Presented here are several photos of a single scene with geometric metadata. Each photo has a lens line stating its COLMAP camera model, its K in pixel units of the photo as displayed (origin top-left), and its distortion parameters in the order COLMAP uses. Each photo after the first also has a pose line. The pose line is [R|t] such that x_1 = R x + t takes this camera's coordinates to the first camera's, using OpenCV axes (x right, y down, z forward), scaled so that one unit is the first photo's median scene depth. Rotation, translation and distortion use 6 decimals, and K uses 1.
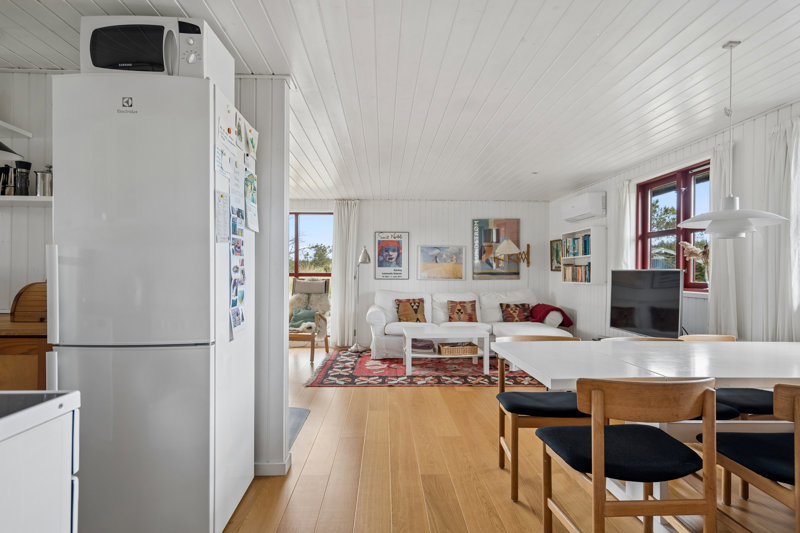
lens RADIAL K [[440.3, 0, 400.0], [0, 440.3, 266.5], [0, 0, 1]] dist [-0.002498, -0.000333]
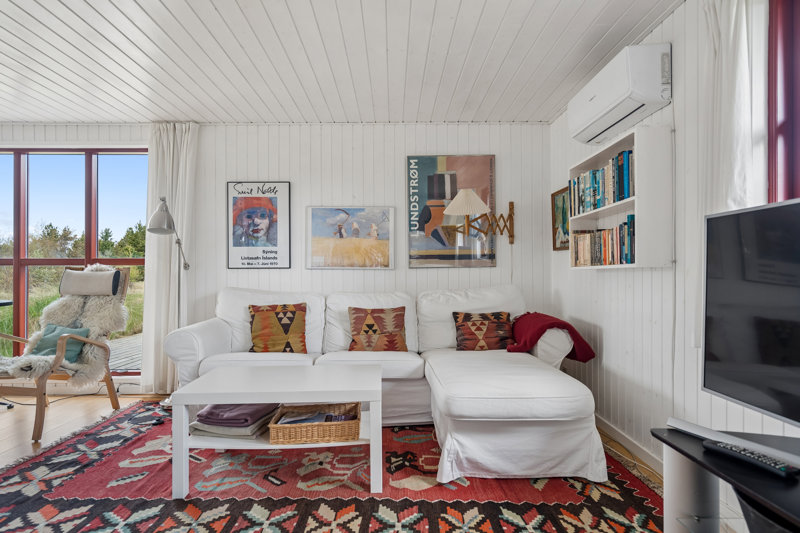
lens RADIAL K [[476.2, 0, 400.0], [0, 476.2, 266.5], [0, 0, 1]] dist [0.000899, 0.001468]
pose [[0.999686, -0.007932, -0.023758, 0.178826], [0.007871, 0.999965, -0.002661, 0.030906], [0.023778, 0.002473, 0.999714, 0.439009]]
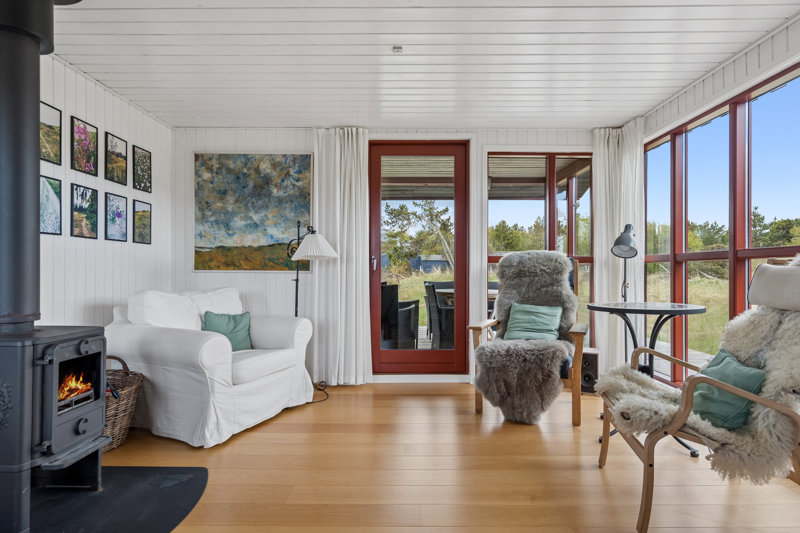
lens RADIAL K [[440.3, 0, 400.0], [0, 440.3, 266.5], [0, 0, 1]] dist [-0.002498, -0.000333]
pose [[-0.044783, -0.013324, -0.998908, 0.092263], [0.003180, 0.999904, -0.013480, 0.035771], [0.998992, -0.003780, -0.044736, 0.755773]]
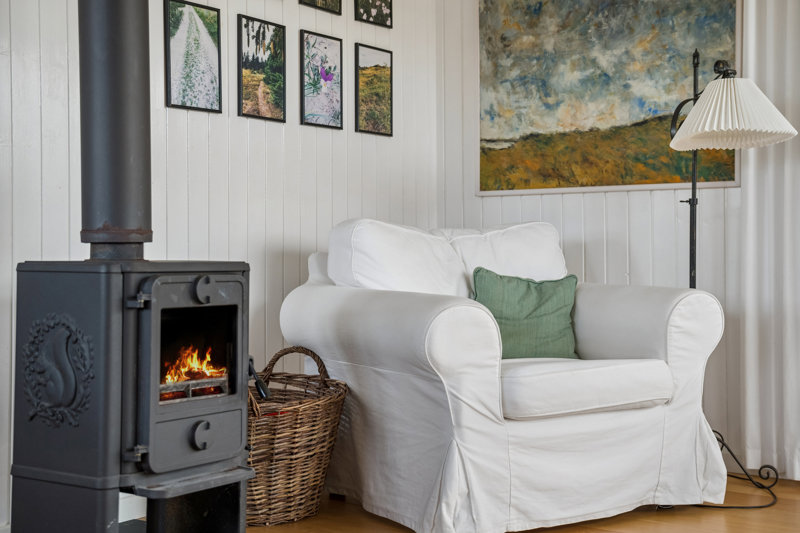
lens RADIAL K [[1139.5, 0, 400.0], [0, 1139.5, 266.5], [0, 0, 1]] dist [0.036232, 0.090173]
pose [[-0.626402, -0.004595, -0.779486, 0.082485], [0.005457, 0.999932, -0.010280, 0.081931], [0.779481, -0.010693, -0.626335, 0.843667]]
